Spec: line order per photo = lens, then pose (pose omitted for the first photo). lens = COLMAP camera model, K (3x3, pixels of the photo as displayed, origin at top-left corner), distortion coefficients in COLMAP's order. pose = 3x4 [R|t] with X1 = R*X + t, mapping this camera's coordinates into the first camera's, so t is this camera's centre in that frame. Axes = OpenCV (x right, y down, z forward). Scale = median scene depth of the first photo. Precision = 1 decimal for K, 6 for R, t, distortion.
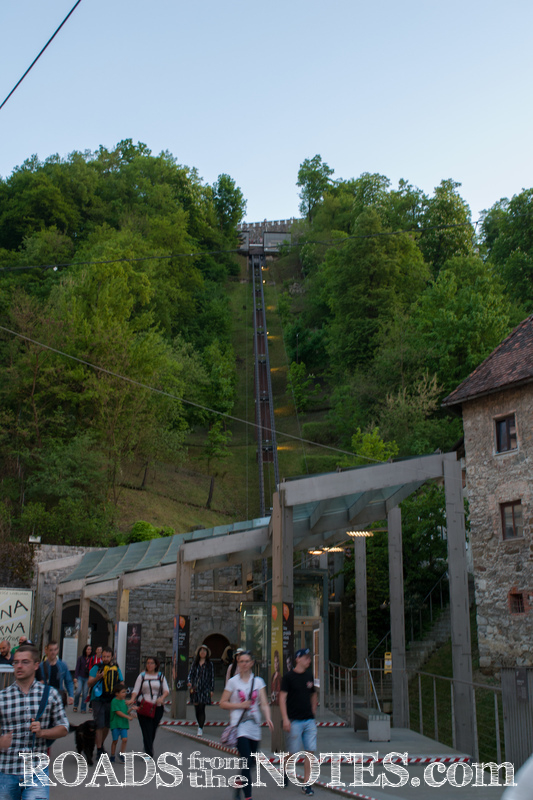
lens RADIAL K [[884.5, 0, 266.2], [0, 884.5, 400.0], [0, 0, 1]] dist [0.010163, 0.000000]
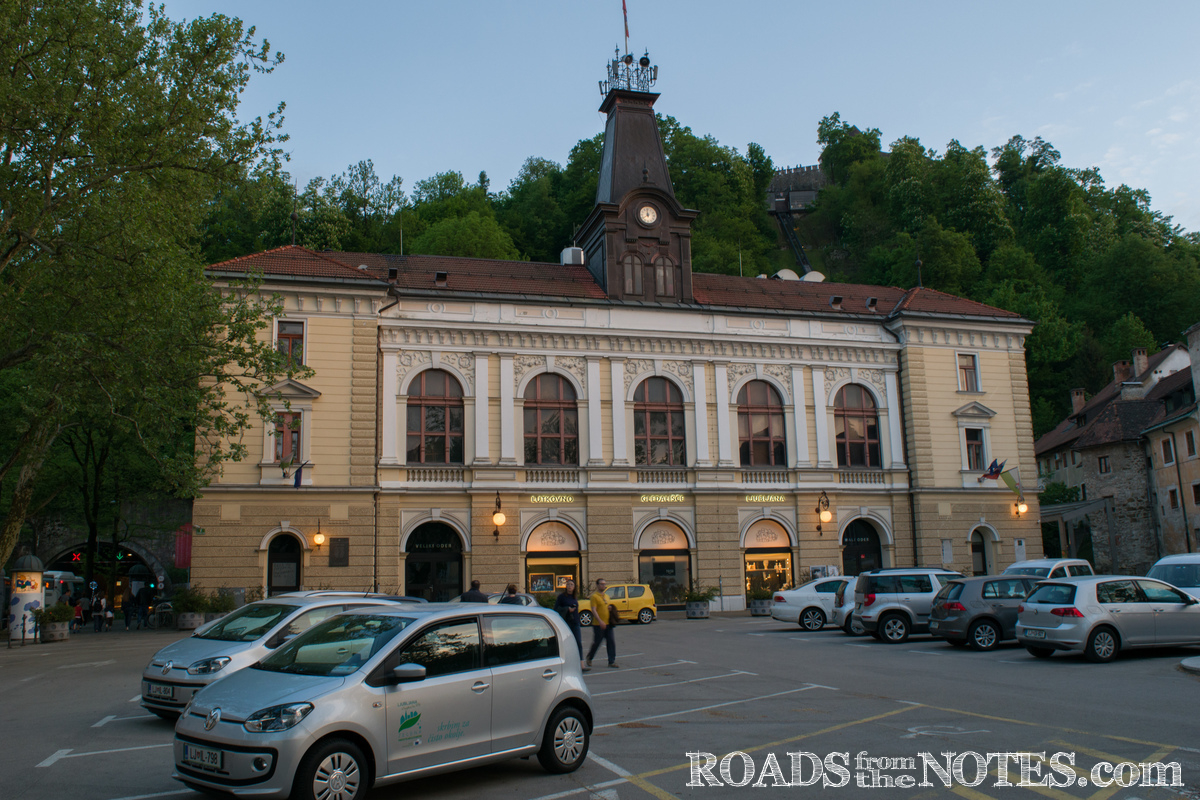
lens RADIAL K [[1043.2, 0, 600.1], [0, 1043.2, 400.3], [0, 0, 1]] dist [-0.041953, -0.001379]
pose [[0.993838, -0.057296, -0.094882, -0.131499], [0.066625, 0.992927, 0.098266, -0.083456], [0.088581, -0.103982, 0.990627, -0.296763]]
